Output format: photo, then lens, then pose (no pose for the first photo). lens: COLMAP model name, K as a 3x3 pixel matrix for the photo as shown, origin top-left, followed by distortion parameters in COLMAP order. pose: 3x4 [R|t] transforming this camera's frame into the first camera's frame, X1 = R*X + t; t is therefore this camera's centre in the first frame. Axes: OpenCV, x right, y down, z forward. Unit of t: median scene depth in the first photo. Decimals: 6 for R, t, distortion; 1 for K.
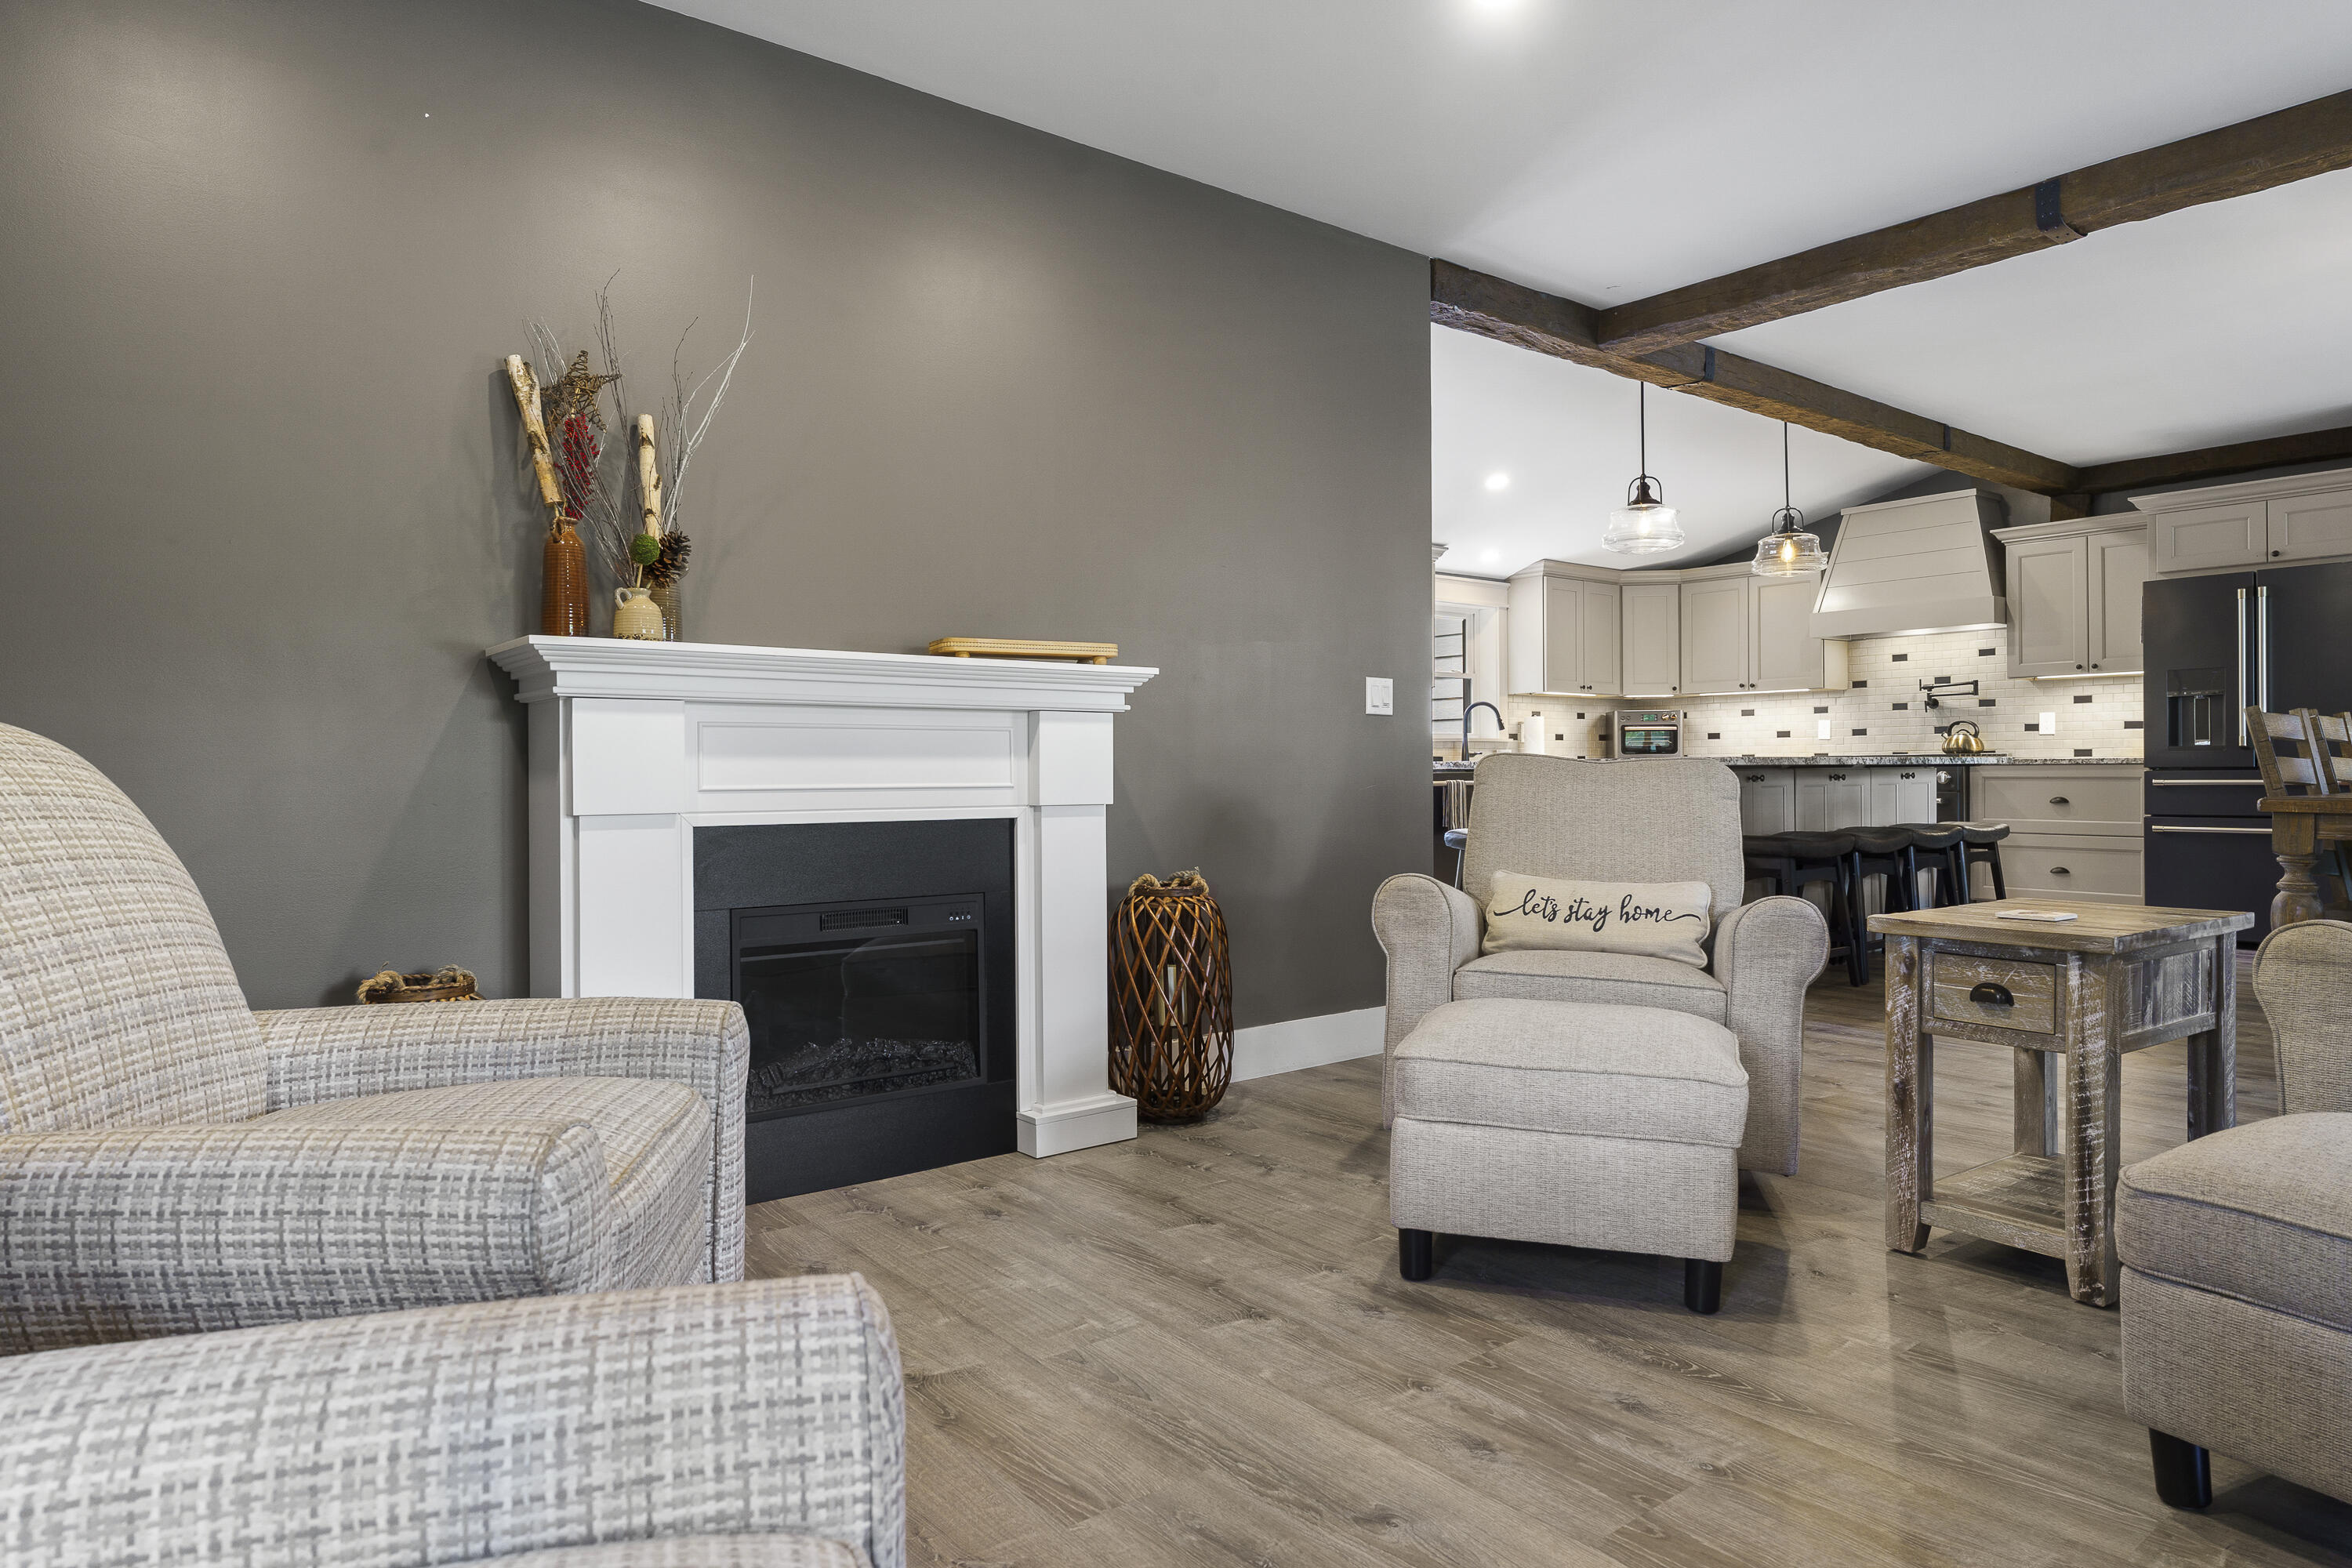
lens RADIAL K [[1395.8, 0, 1178.7], [0, 1395.8, 771.5], [0, 0, 1]] dist [-0.008353, -0.000319]
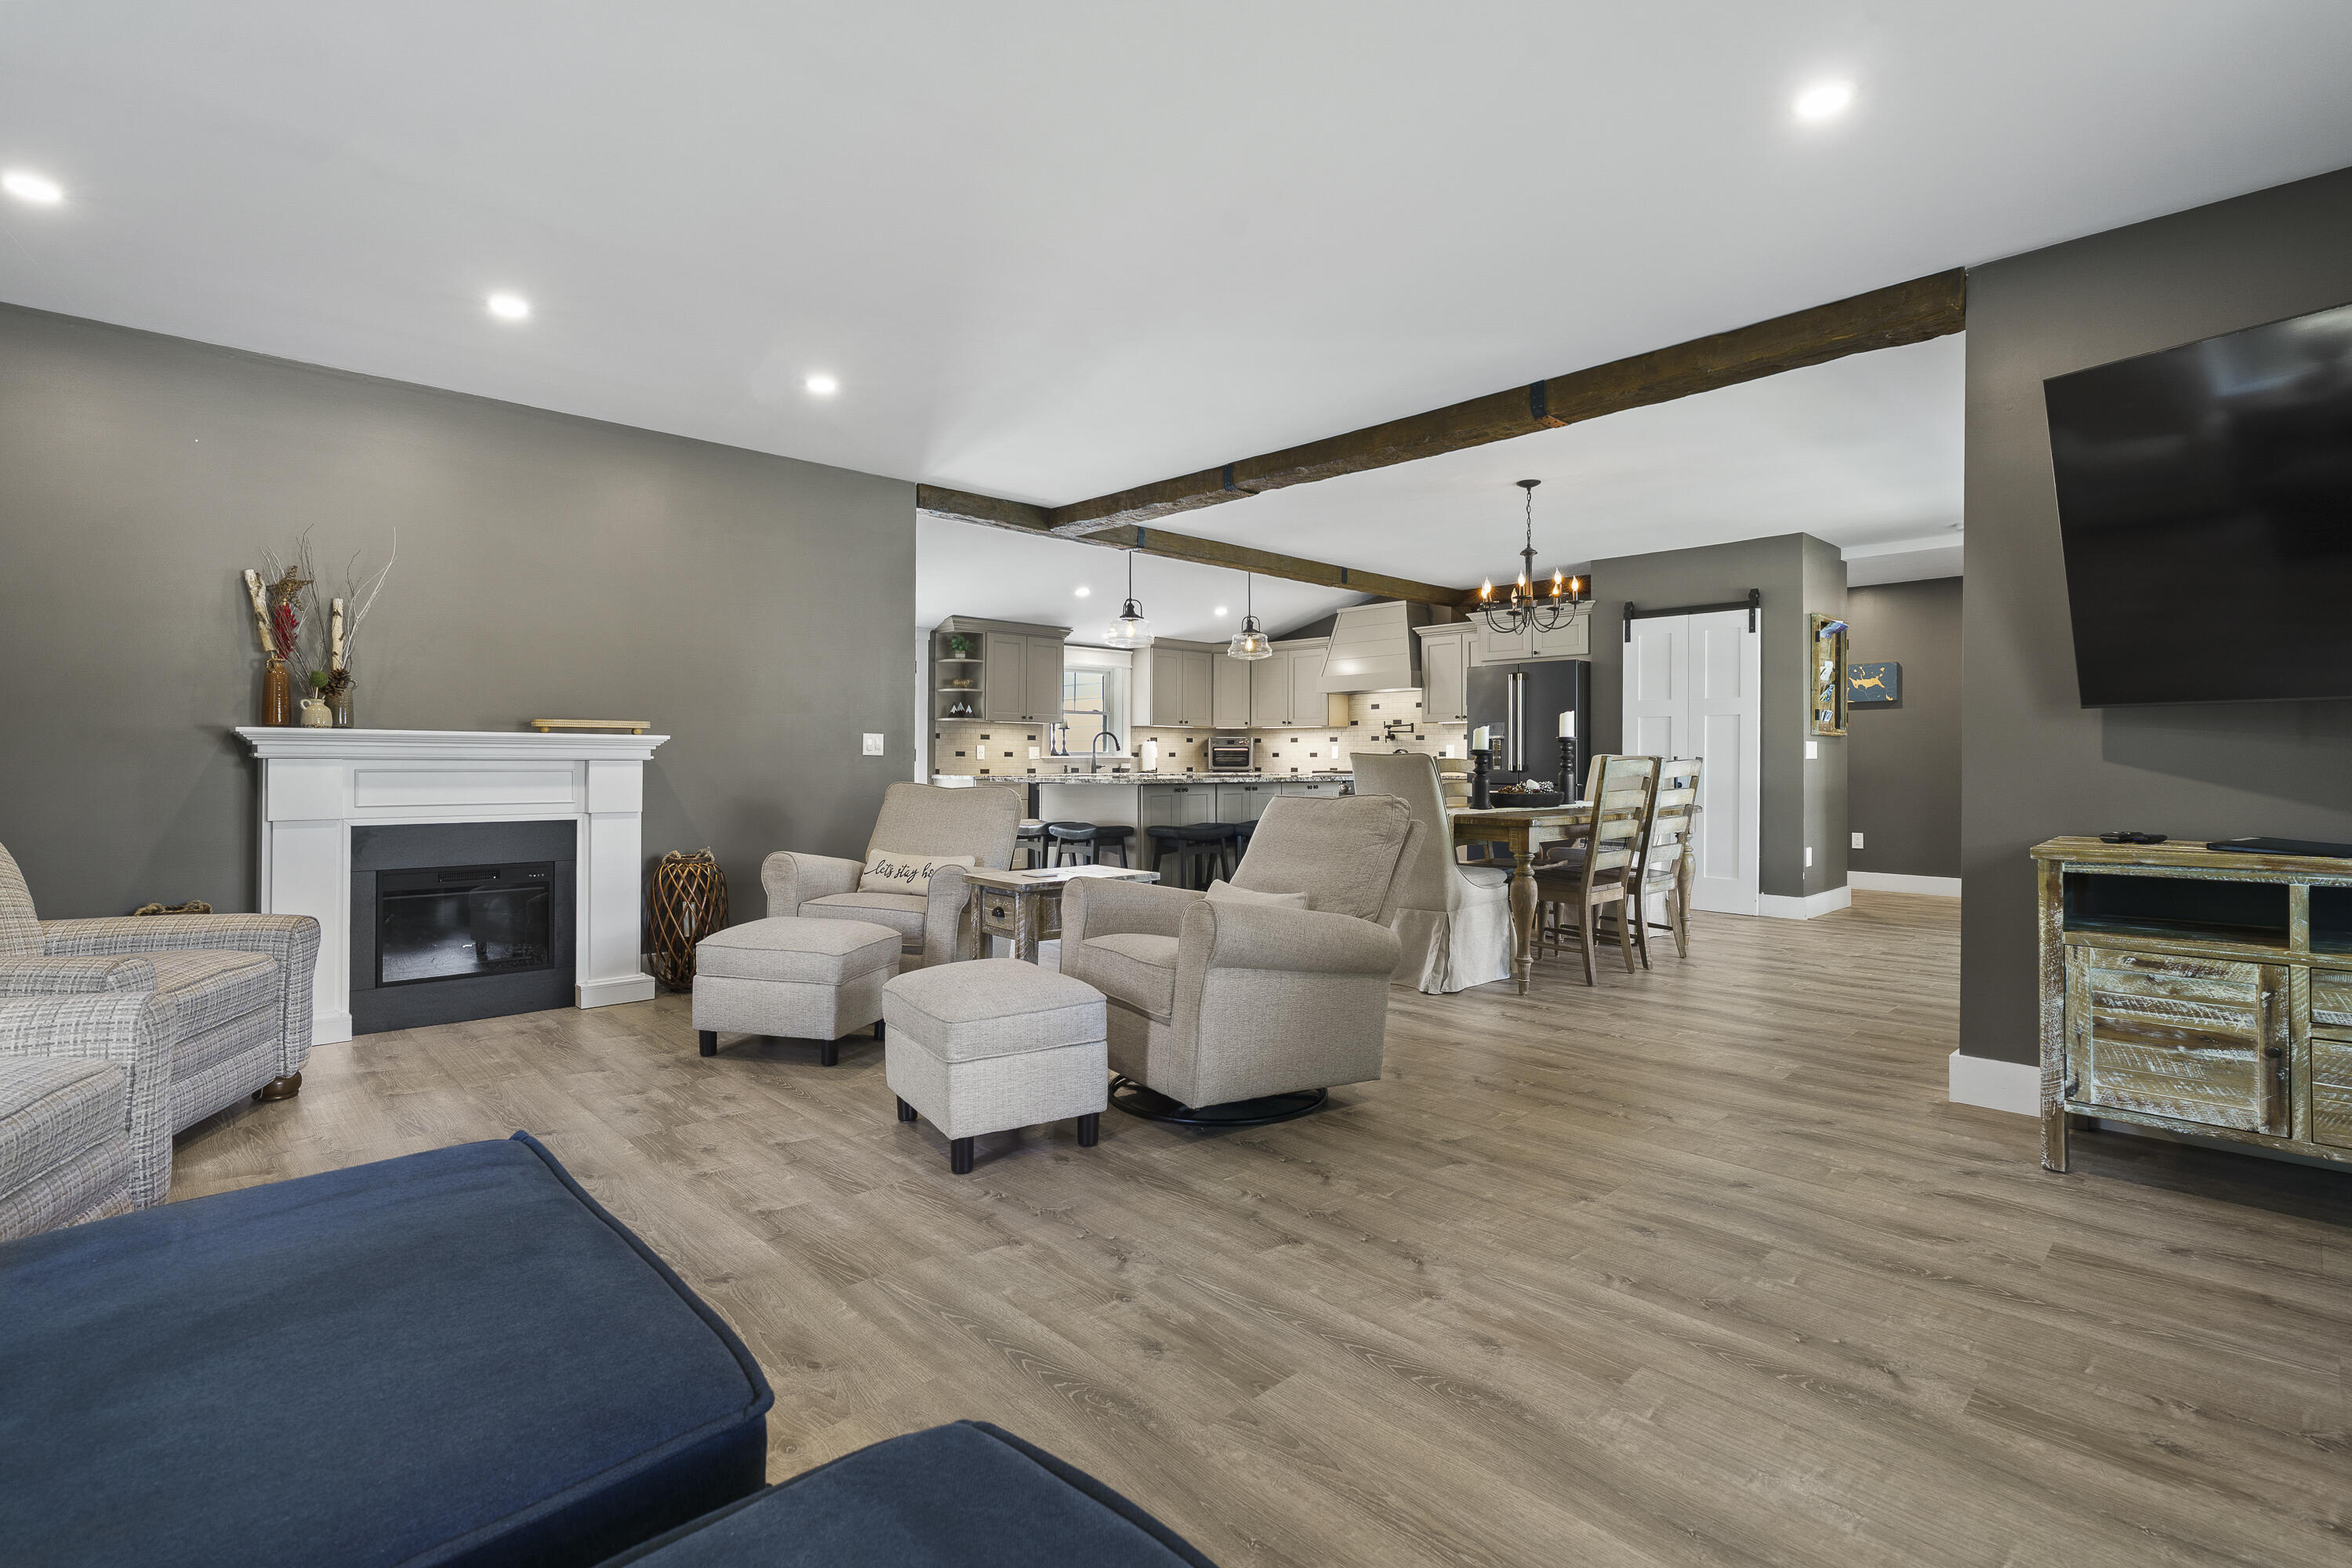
lens RADIAL K [[1089.7, 0, 1190.6], [0, 1089.7, 759.8], [0, 0, 1]] dist [-0.005546, 0.001197]
pose [[0.994863, 0.009732, 0.100757, 0.509319], [-0.009439, 0.999950, -0.003389, -0.045097], [-0.100785, 0.002420, 0.994905, -0.455536]]
